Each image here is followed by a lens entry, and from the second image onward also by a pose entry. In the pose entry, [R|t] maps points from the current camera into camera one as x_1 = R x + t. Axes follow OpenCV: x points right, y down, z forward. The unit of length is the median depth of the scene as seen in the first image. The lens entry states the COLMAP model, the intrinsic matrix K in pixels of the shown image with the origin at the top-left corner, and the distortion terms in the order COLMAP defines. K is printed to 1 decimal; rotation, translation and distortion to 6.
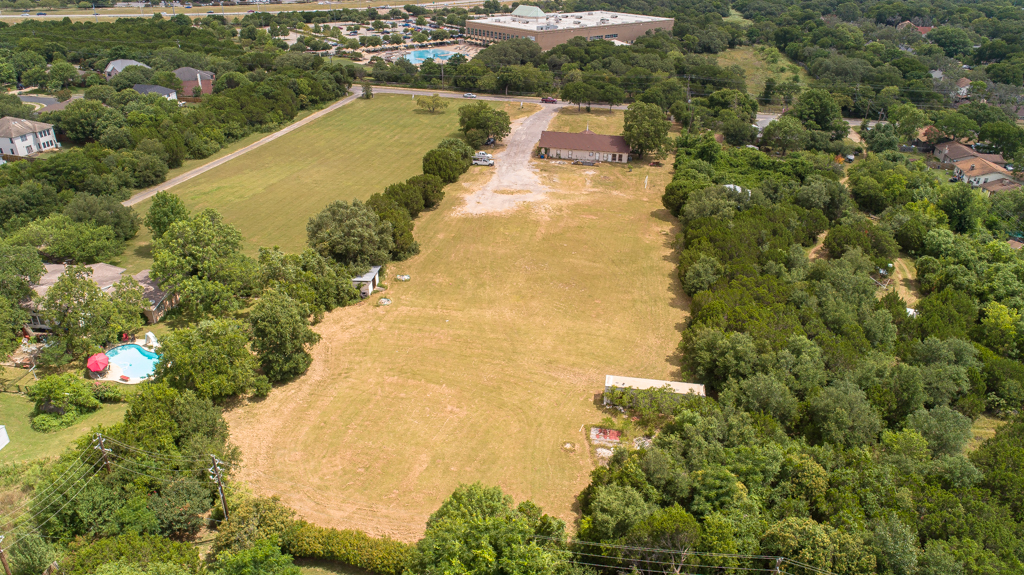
lens RADIAL K [[701.8, 0, 510.1], [0, 701.8, 287.9], [0, 0, 1]] dist [-0.017966, 0.011219]
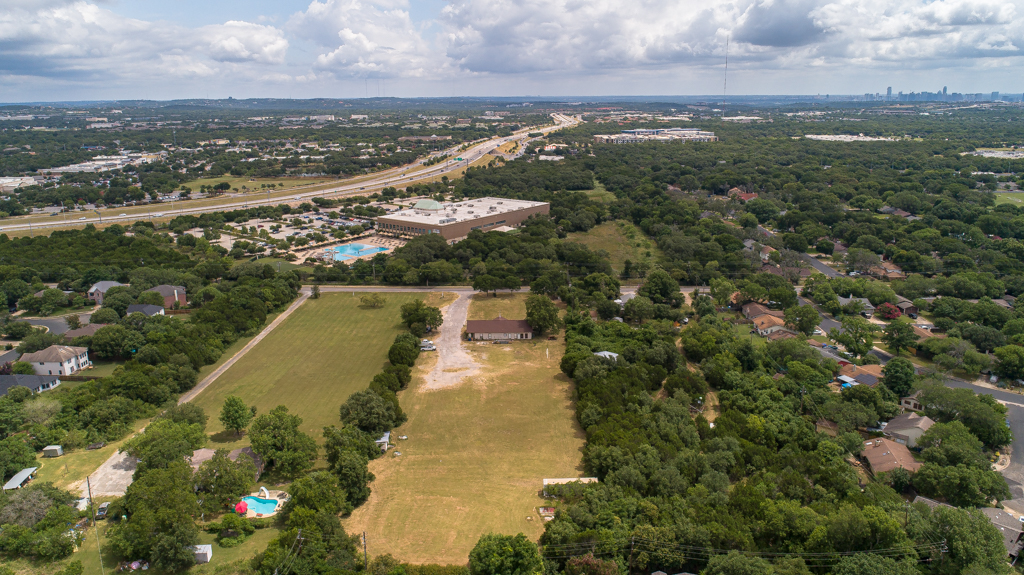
lens RADIAL K [[701.8, 0, 513.5], [0, 701.8, 286.8], [0, 0, 1]] dist [-0.017966, 0.011219]
pose [[0.984681, -0.073643, 0.158052, -0.101555], [0.106082, 0.972398, -0.207819, 0.006803], [-0.138385, 0.221401, 0.965314, -0.451682]]
